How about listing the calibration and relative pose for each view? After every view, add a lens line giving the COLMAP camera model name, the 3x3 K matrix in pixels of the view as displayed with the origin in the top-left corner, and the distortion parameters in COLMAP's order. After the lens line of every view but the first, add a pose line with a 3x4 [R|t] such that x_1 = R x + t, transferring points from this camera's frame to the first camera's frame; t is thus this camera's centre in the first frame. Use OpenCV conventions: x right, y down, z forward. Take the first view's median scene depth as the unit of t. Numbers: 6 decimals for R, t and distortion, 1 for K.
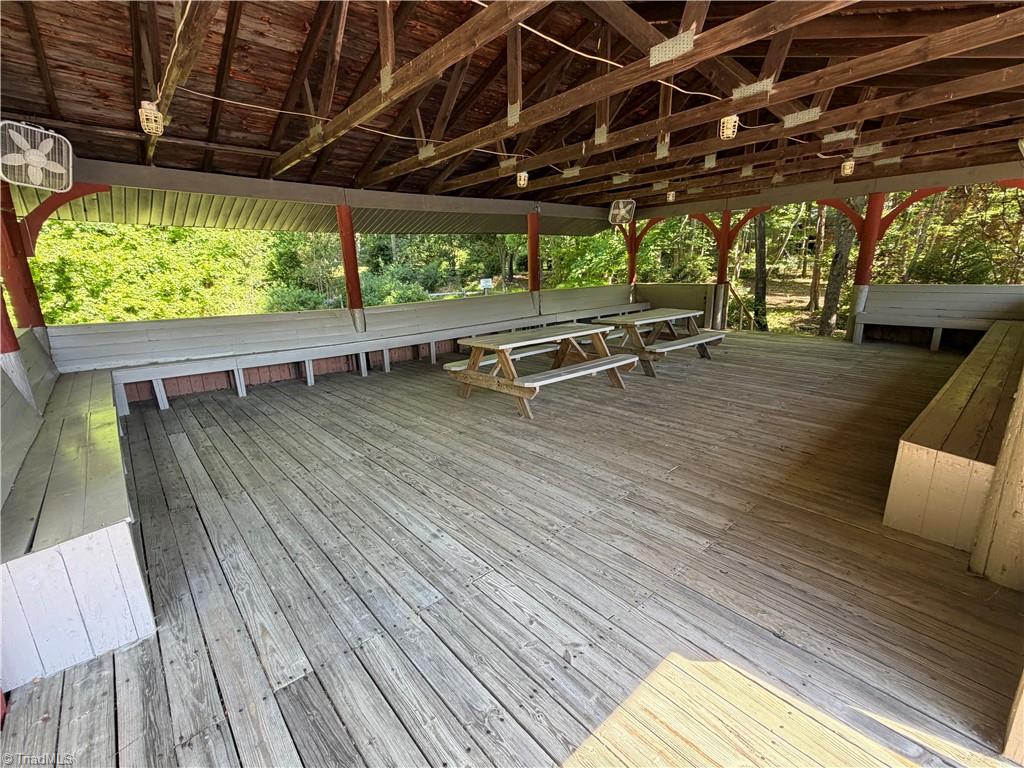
lens RADIAL K [[453.5, 0, 512.0], [0, 453.5, 384.0], [0, 0, 1]] dist [-0.001245, 0.000139]
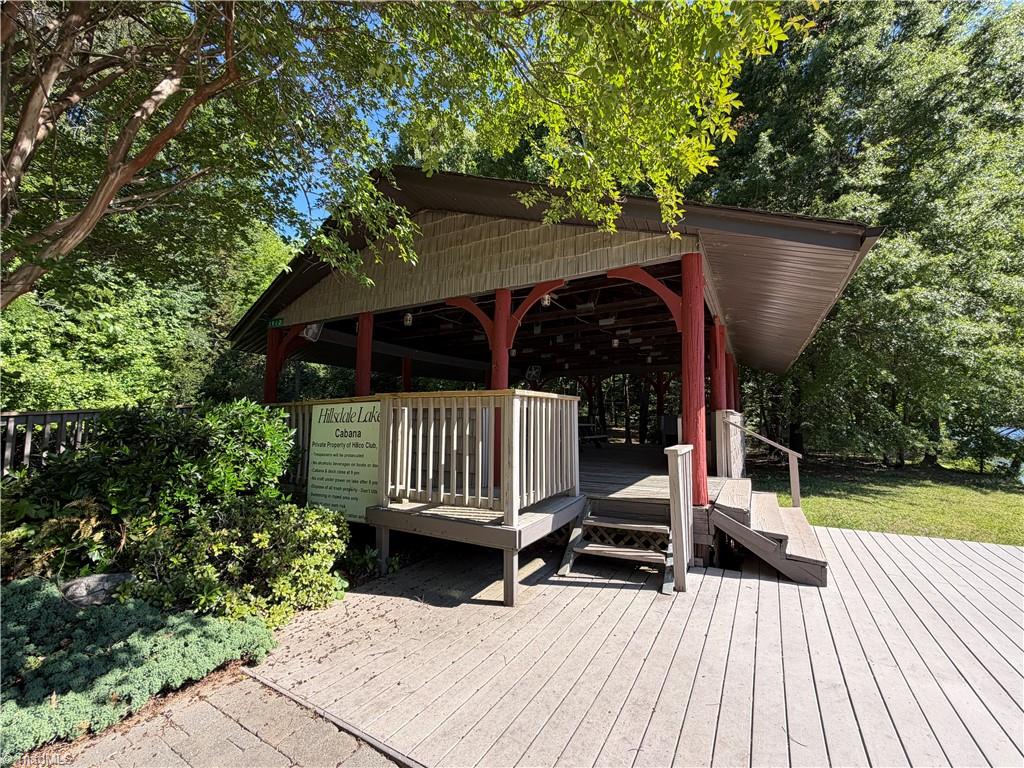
lens RADIAL K [[410.8, 0, 512.0], [0, 410.8, 384.0], [0, 0, 1]] dist [0.000849, 0.000053]
pose [[0.948076, 0.061114, 0.312116, -0.403650], [0.046027, 0.944668, -0.324783, 0.201388], [-0.314695, 0.322285, 0.892805, -0.428858]]
